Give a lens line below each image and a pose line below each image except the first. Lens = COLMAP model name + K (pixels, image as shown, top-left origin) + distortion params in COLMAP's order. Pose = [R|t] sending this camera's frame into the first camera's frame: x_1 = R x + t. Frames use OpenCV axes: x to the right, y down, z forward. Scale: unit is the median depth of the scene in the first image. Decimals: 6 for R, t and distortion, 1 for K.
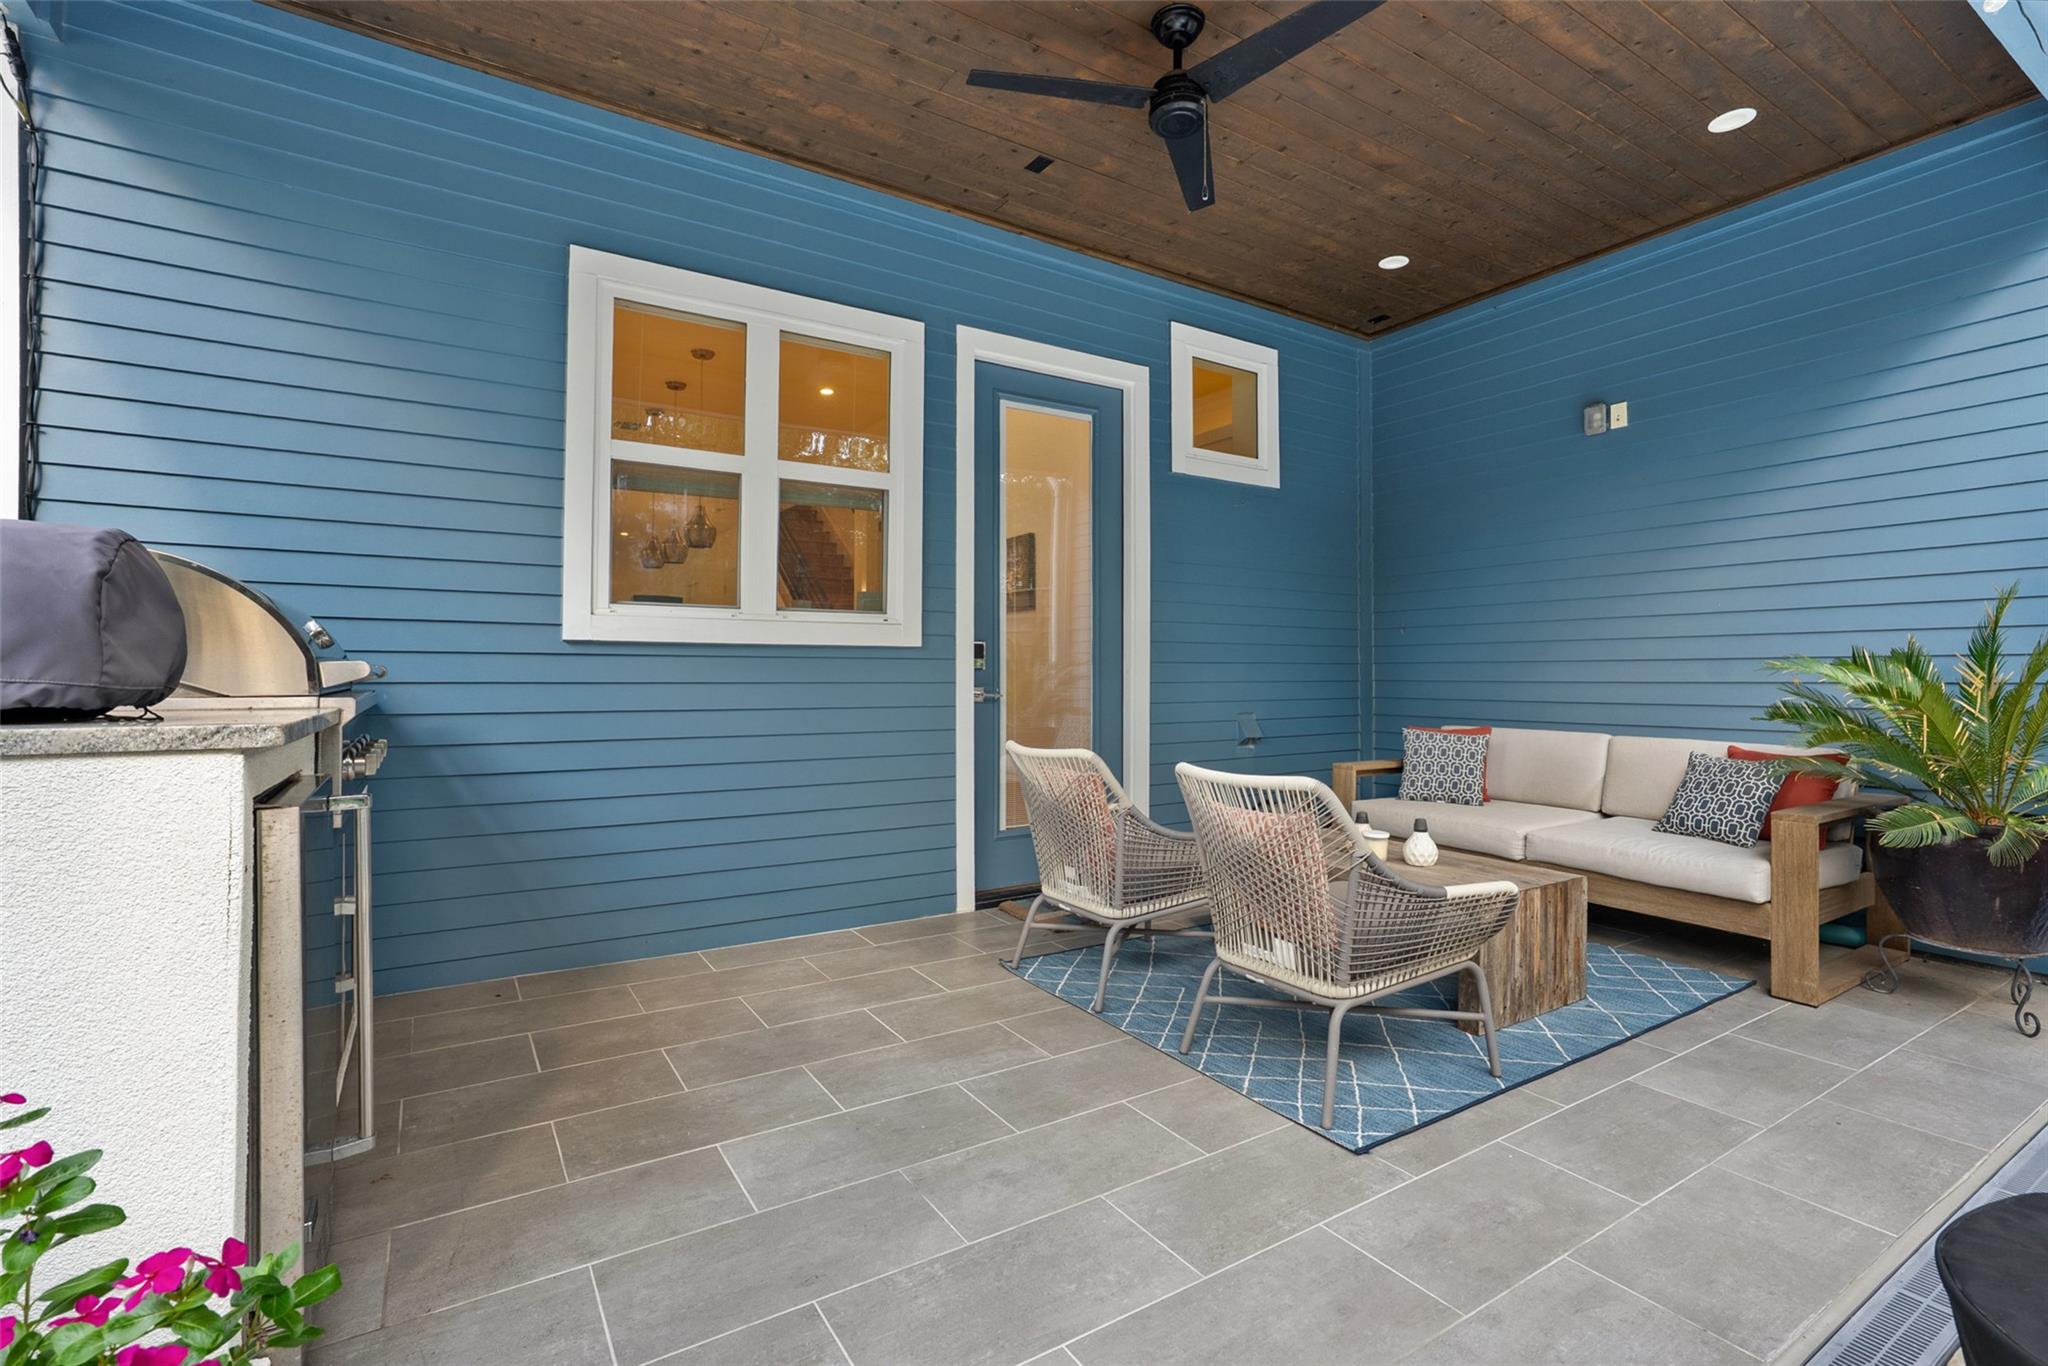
lens RADIAL K [[929.9, 0, 1023.0], [0, 929.9, 681.9], [0, 0, 1]] dist [0.001390, 0.000577]
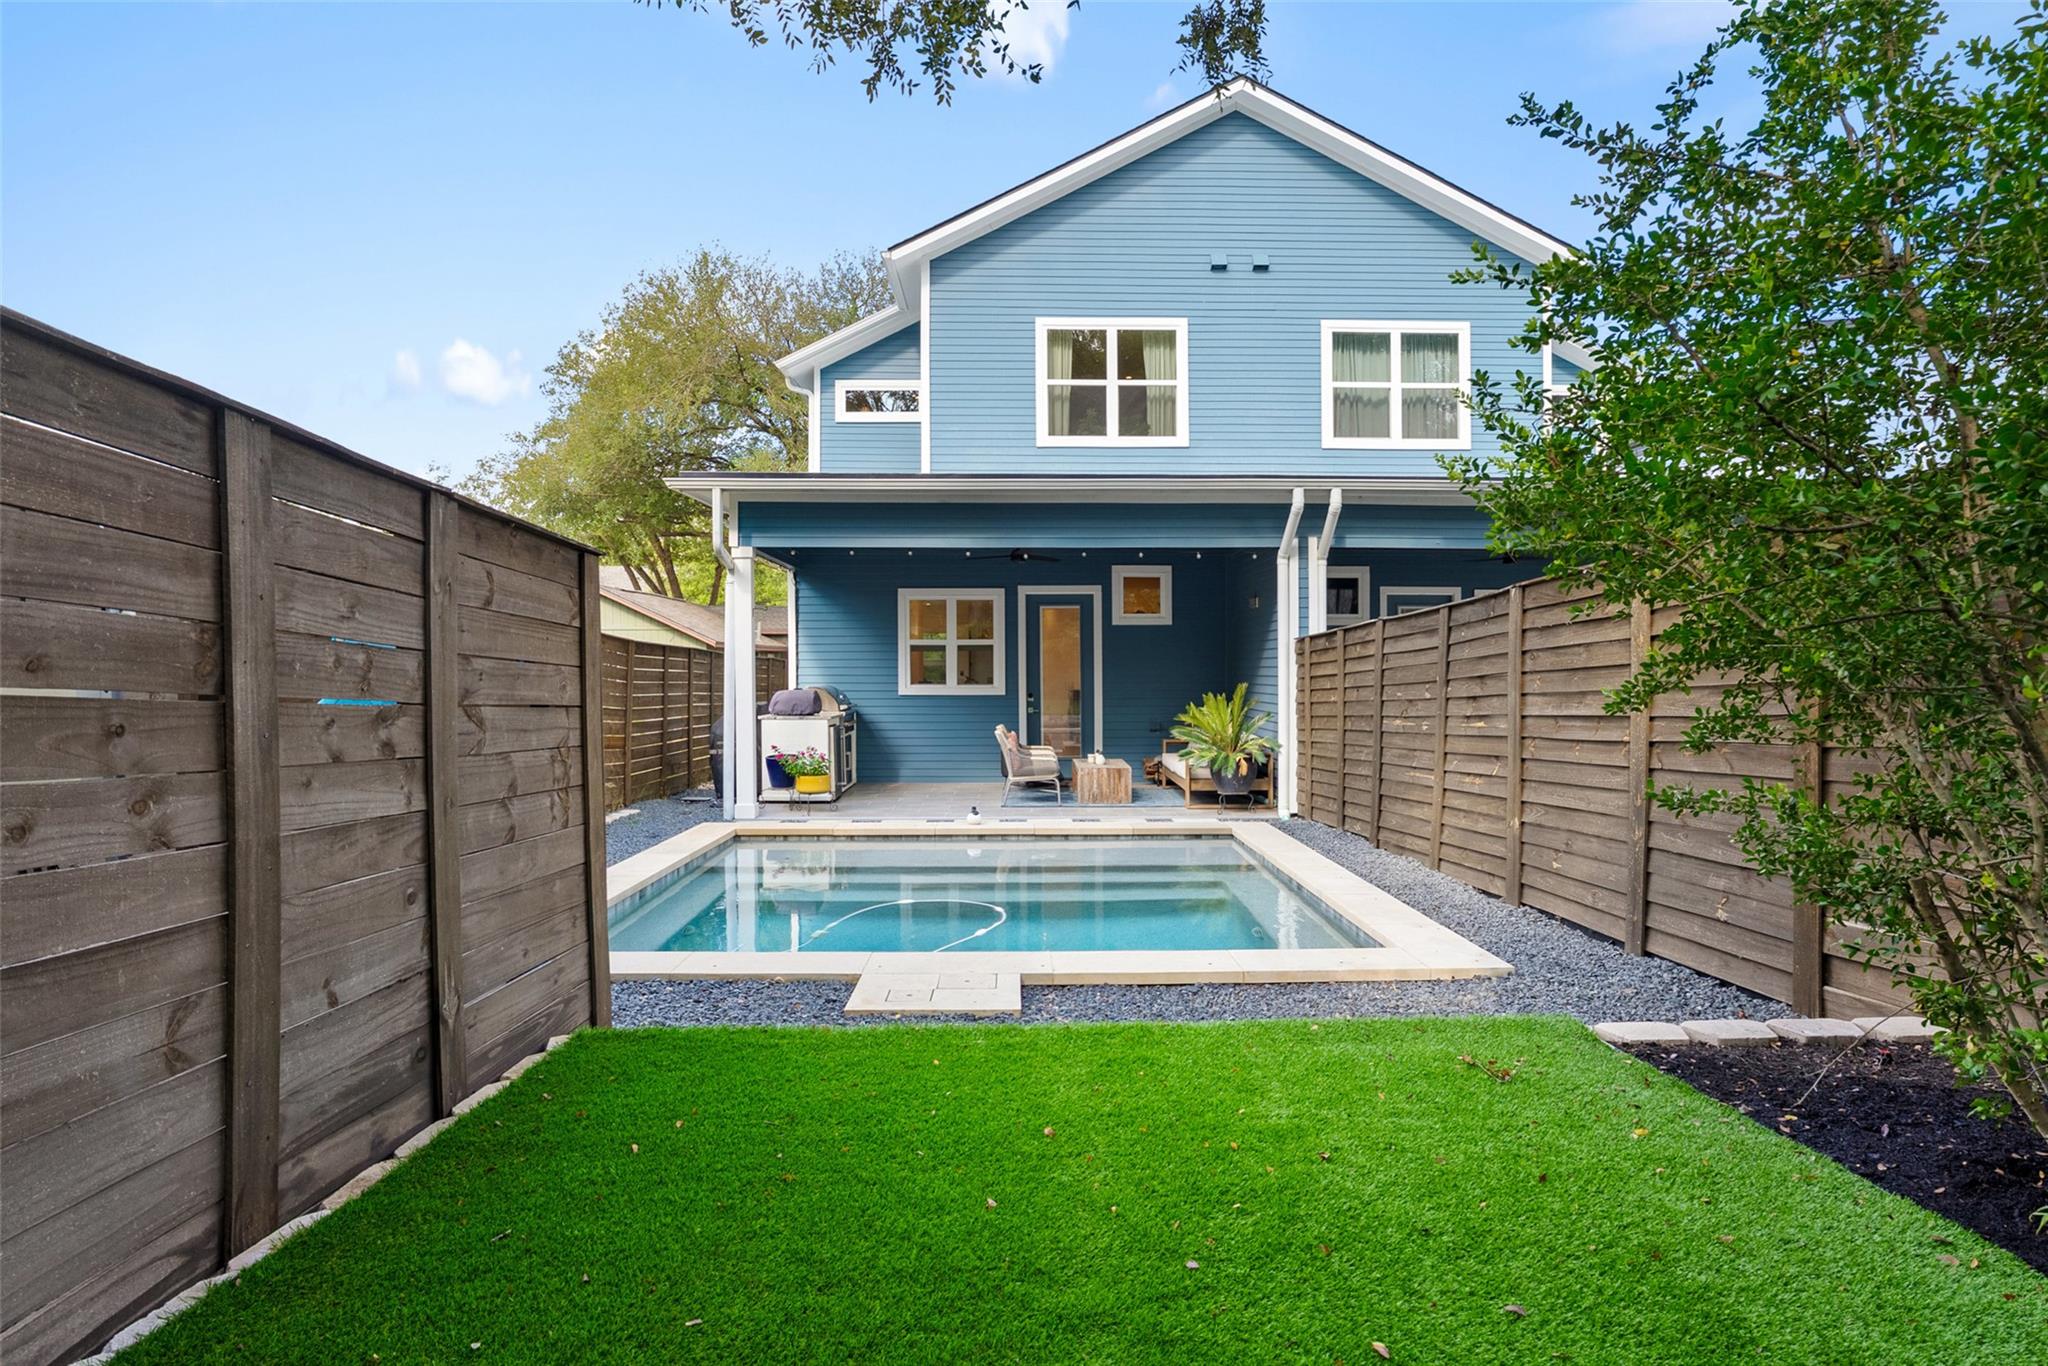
lens RADIAL K [[1111.0, 0, 1026.0], [0, 1111.0, 683.8], [0, 0, 1]] dist [0.000680, 0.000103]
pose [[0.856755, 0.001657, -0.515721, 1.851905], [0.000728, 0.999990, 0.004421, -0.091748], [0.515723, -0.004163, 0.856745, -2.103811]]
